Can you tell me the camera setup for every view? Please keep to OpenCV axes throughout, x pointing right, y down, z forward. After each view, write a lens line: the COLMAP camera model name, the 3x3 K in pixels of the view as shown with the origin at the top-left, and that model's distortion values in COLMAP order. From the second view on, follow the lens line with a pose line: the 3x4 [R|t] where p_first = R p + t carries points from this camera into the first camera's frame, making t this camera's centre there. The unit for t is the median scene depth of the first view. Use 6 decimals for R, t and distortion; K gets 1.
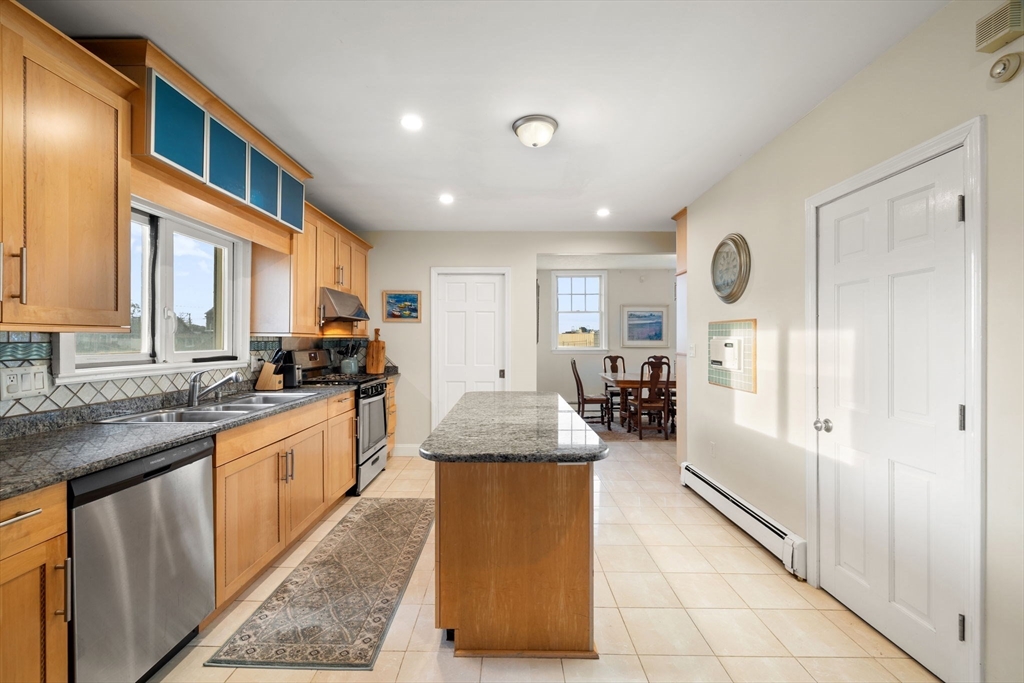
lens RADIAL K [[428.9, 0, 507.5], [0, 428.9, 334.9], [0, 0, 1]] dist [0.000140, -0.000085]
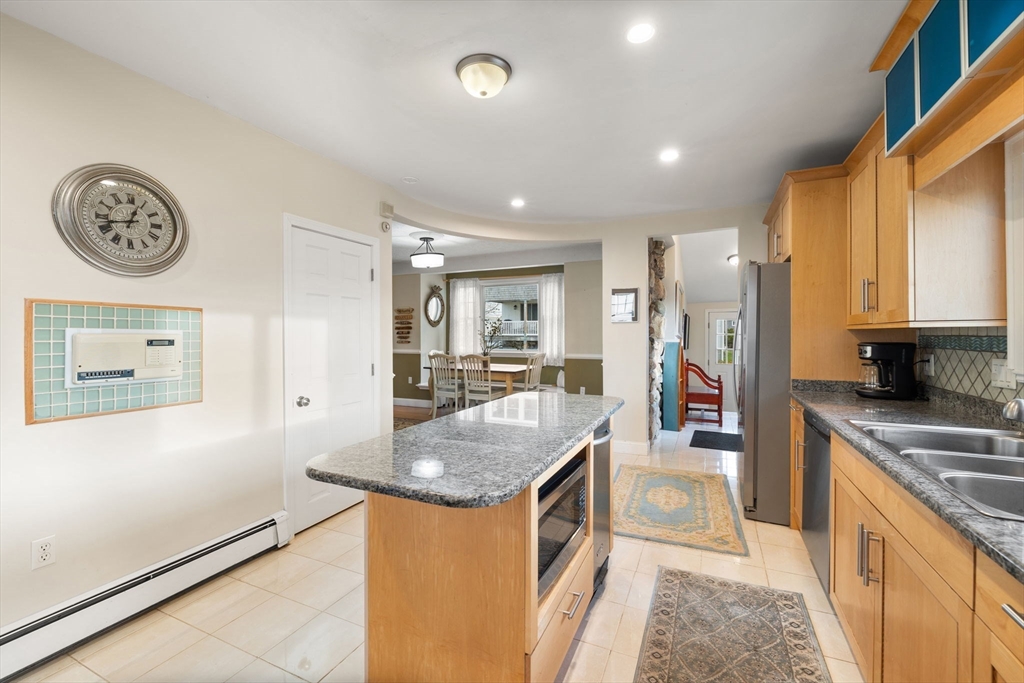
lens RADIAL K [[428.9, 0, 507.5], [0, 428.9, 334.9], [0, 0, 1]] dist [0.000140, -0.000085]
pose [[-0.907140, 0.001857, 0.420825, -0.311663], [-0.001326, 0.999973, -0.007270, 0.019238], [-0.420827, -0.007152, -0.907113, 1.686042]]
